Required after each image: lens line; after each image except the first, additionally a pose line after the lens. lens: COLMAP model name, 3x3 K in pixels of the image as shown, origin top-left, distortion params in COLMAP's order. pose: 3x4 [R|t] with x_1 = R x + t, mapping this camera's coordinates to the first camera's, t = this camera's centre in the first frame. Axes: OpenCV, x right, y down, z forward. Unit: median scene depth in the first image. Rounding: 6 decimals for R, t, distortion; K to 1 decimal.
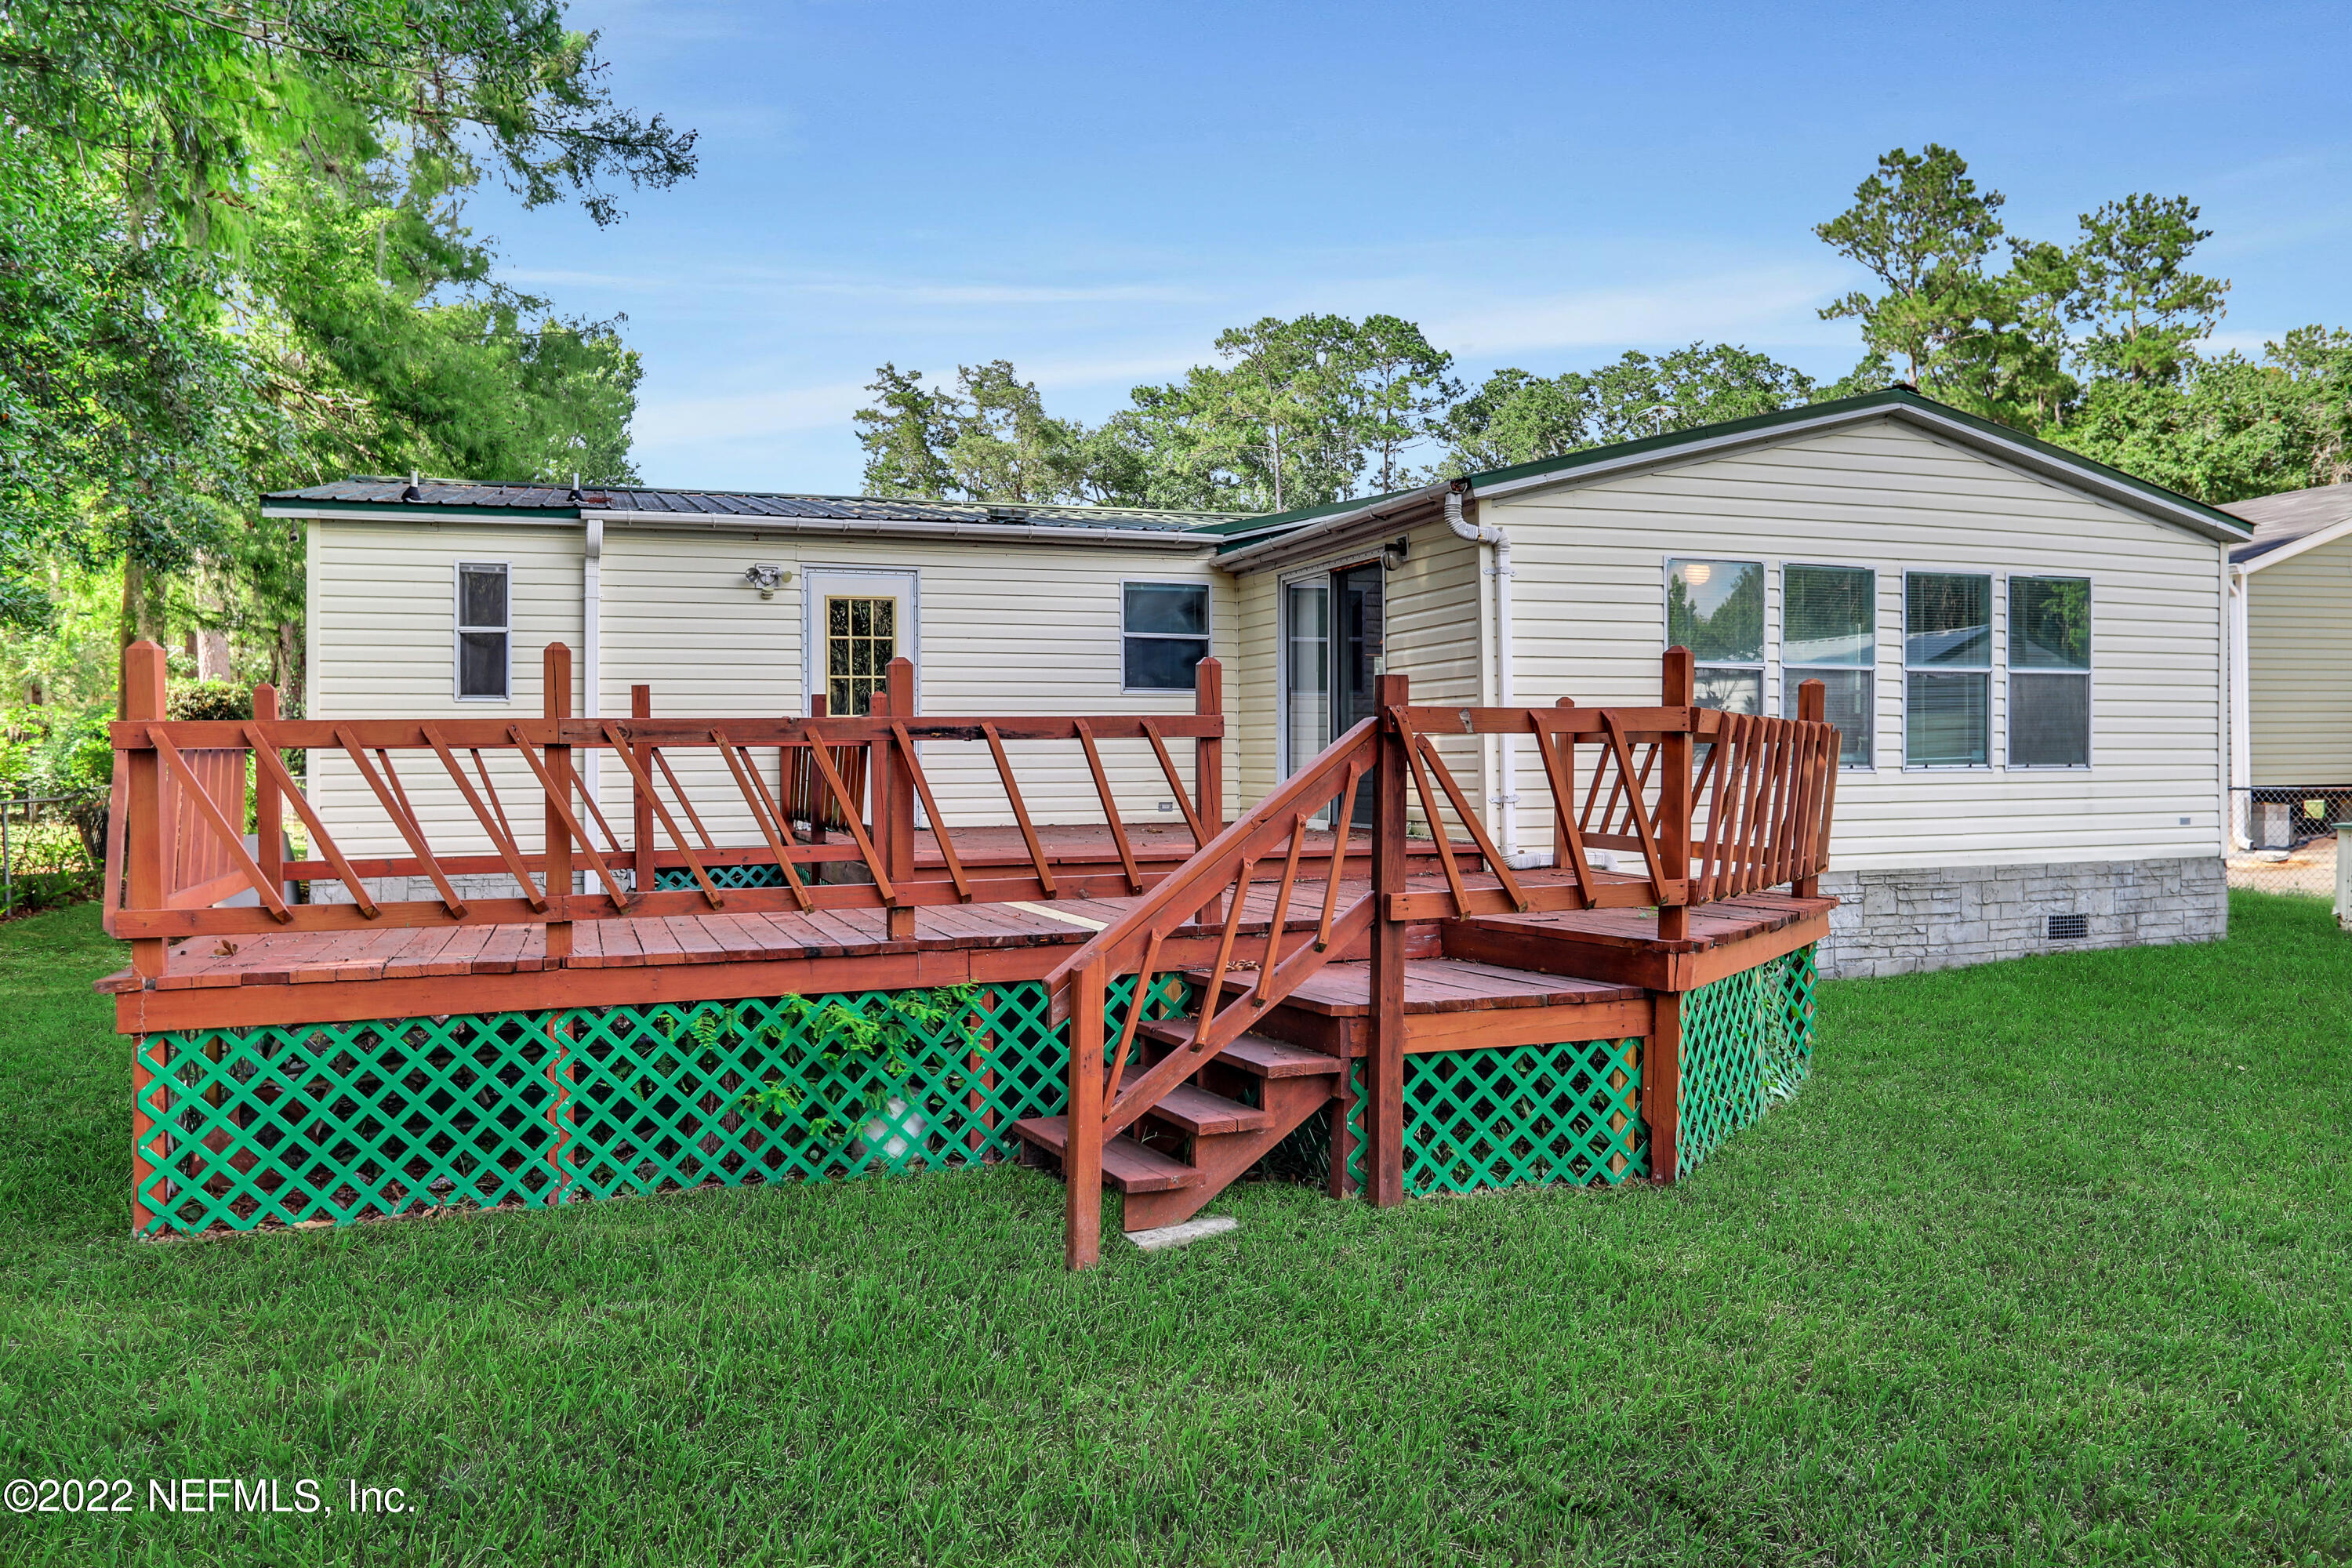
lens RADIAL K [[1663.2, 0, 1176.0], [0, 1663.2, 784.0], [0, 0, 1]] dist [-0.057057, 0.073892]
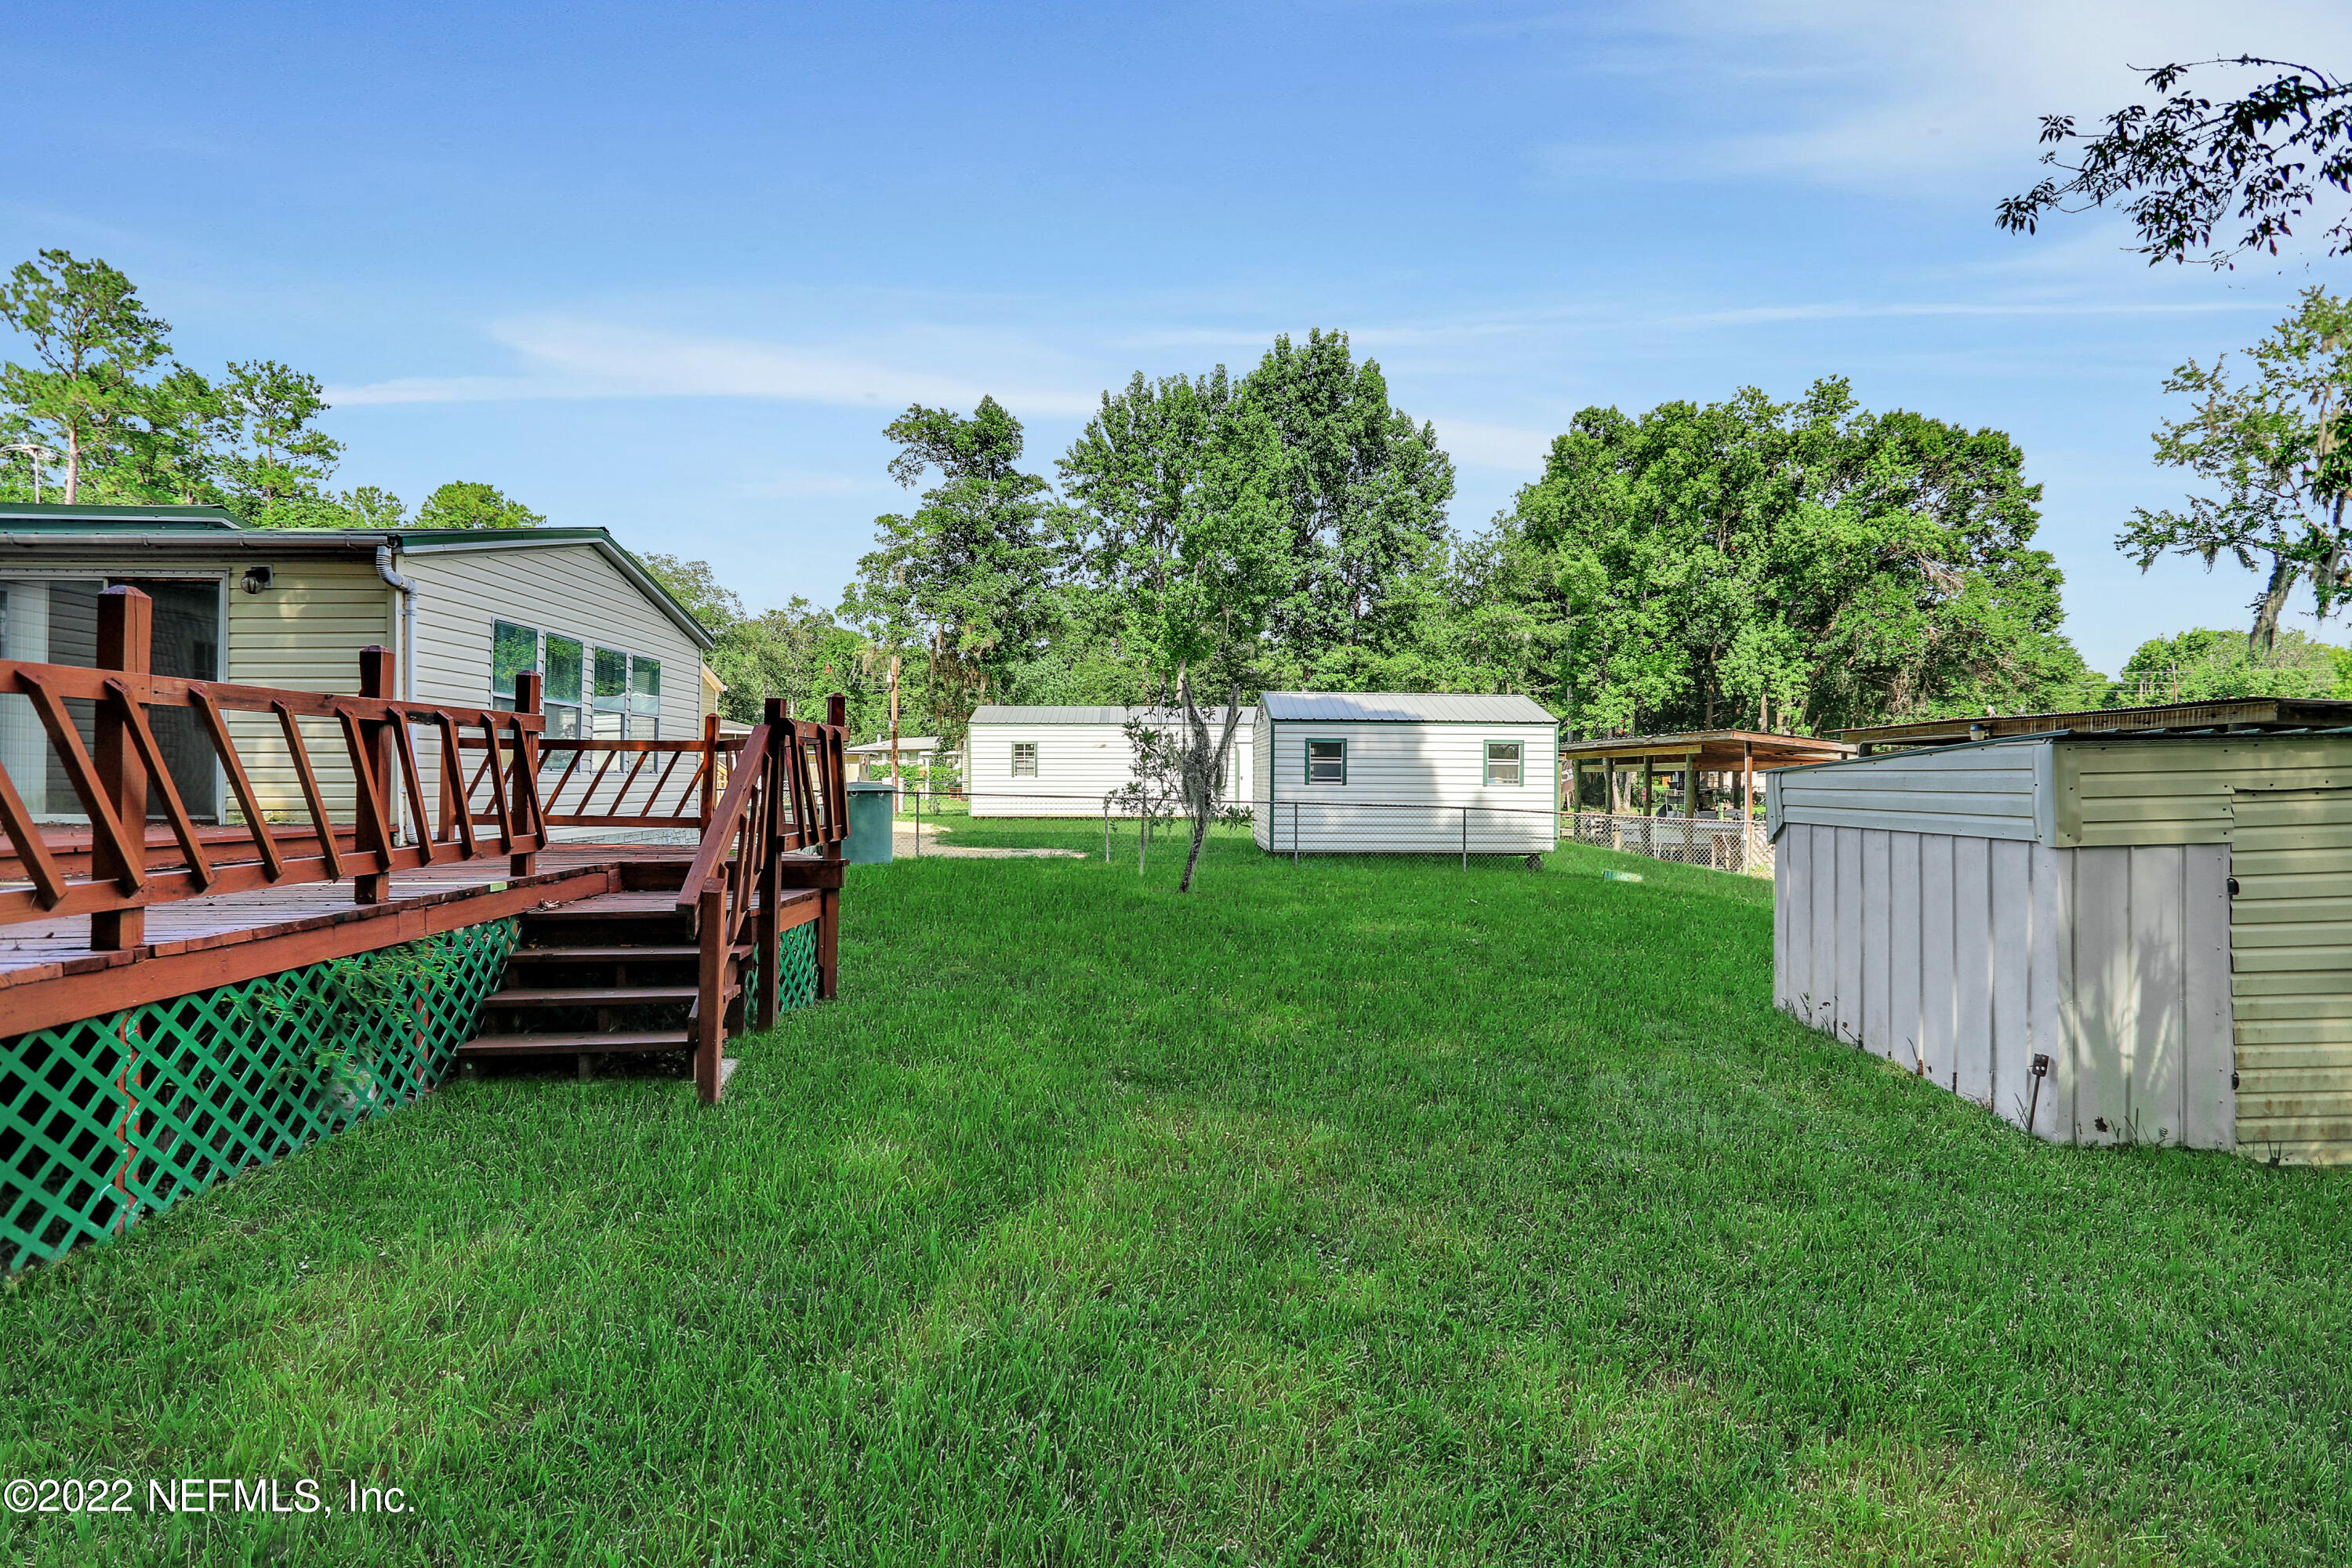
lens RADIAL K [[1144.2, 0, 1173.1], [0, 1144.2, 773.3], [0, 0, 1]] dist [-0.071298, 0.034071]
pose [[0.303464, 0.012158, 0.952765, -0.329261], [0.008367, 0.999846, -0.015424, 0.011340], [-0.952806, 0.012652, 0.303316, 0.127281]]
